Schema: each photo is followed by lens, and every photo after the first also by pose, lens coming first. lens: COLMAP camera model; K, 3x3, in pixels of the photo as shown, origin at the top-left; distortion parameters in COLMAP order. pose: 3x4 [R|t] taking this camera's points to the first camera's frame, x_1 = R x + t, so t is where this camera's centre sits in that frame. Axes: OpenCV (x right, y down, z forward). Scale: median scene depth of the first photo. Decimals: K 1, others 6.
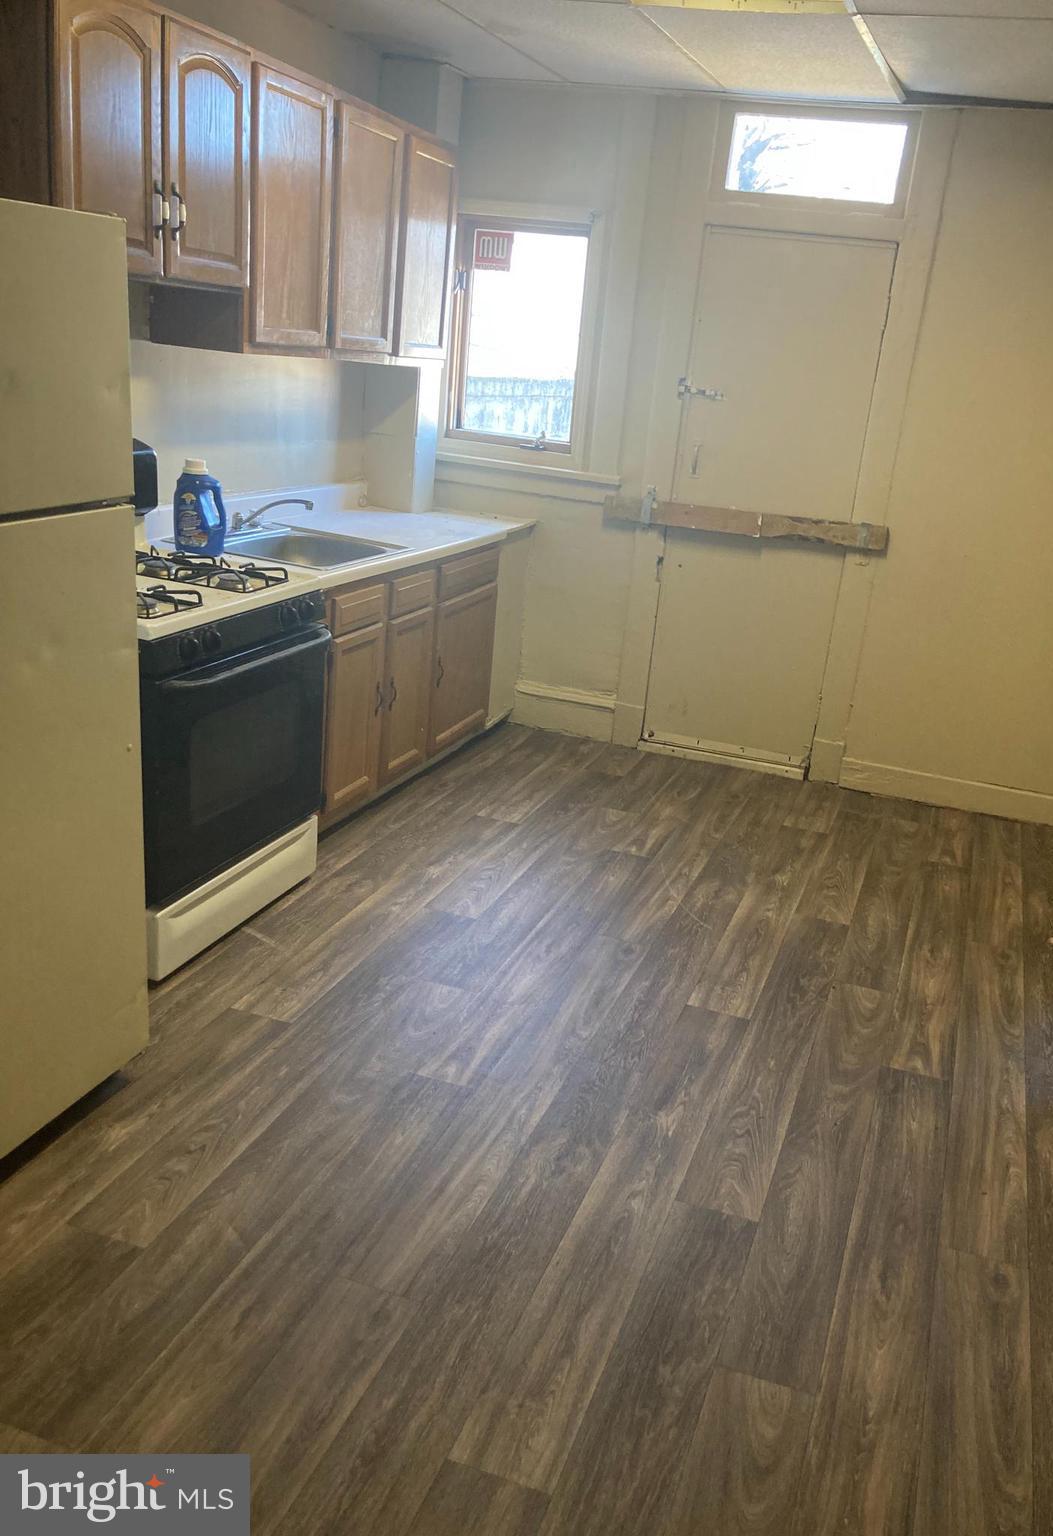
lens RADIAL K [[1299.7, 0, 526.5], [0, 1299.7, 768.0], [0, 0, 1]] dist [-0.078225, 0.003446]
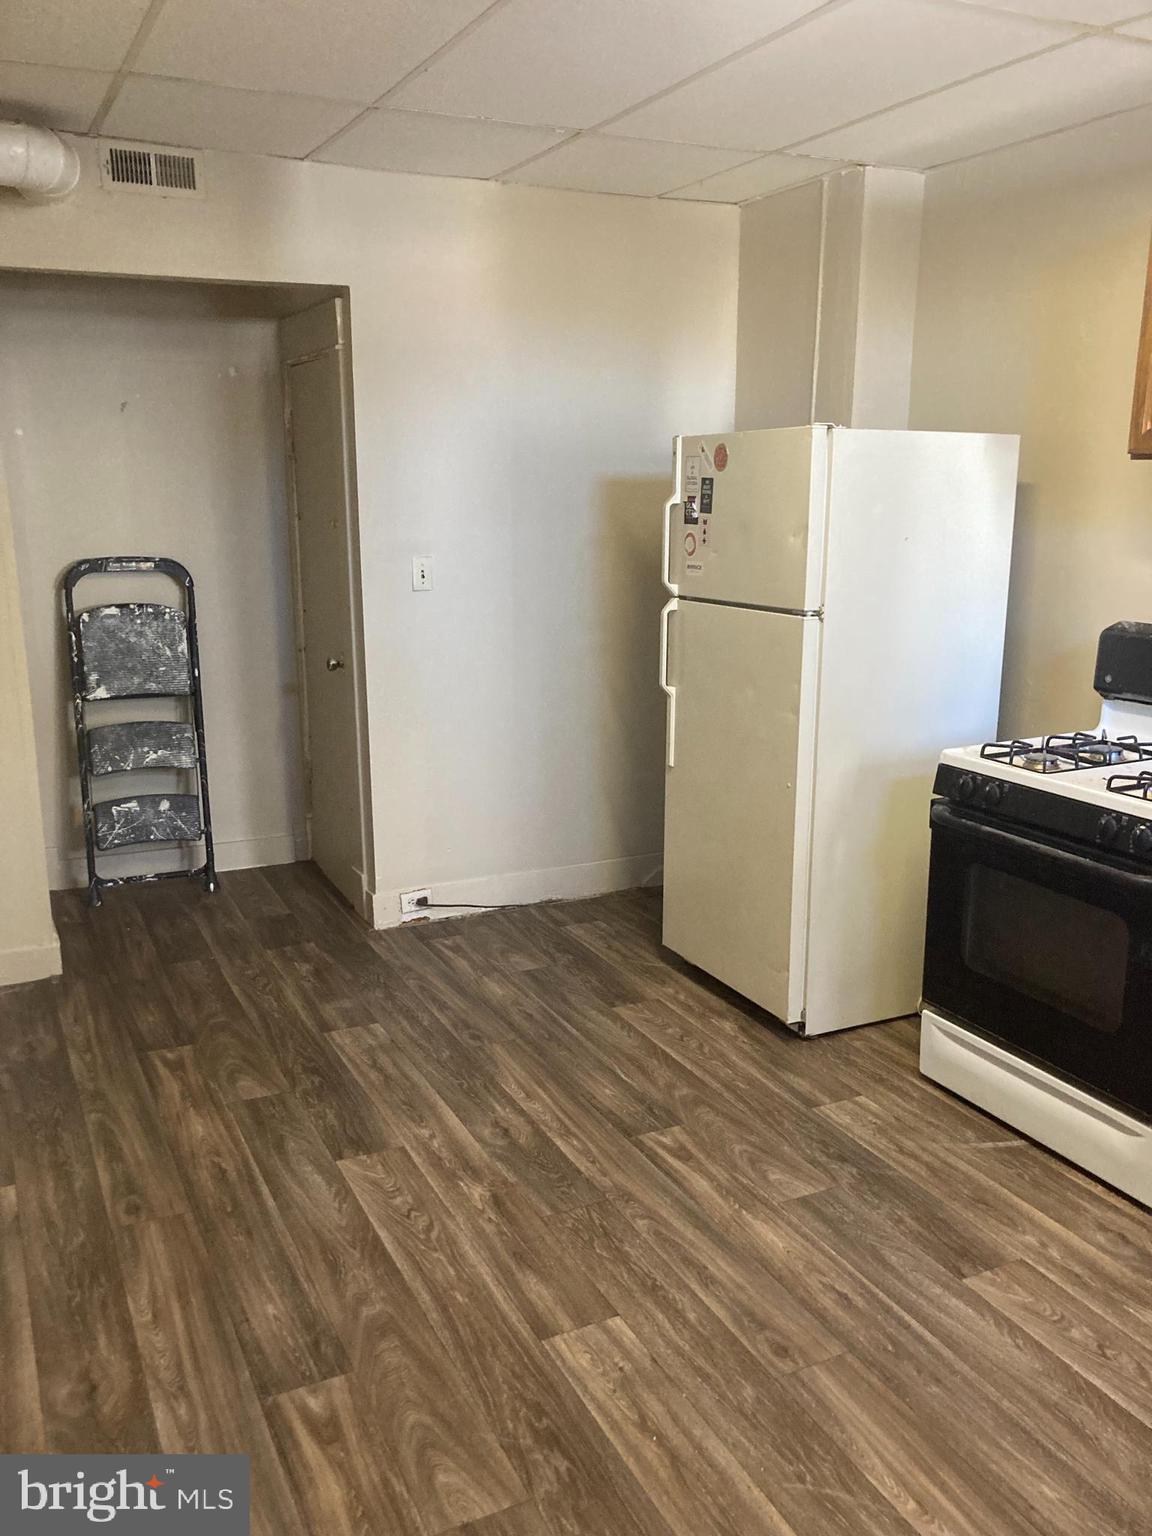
lens RADIAL K [[1251.9, 0, 582.7], [0, 1251.9, 765.1], [0, 0, 1]] dist [0.040357, -0.059030]
pose [[-0.686922, 0.079114, -0.722412, 0.744367], [-0.281424, 0.887539, 0.364795, -0.420235], [0.670029, 0.453890, -0.587405, 1.475020]]
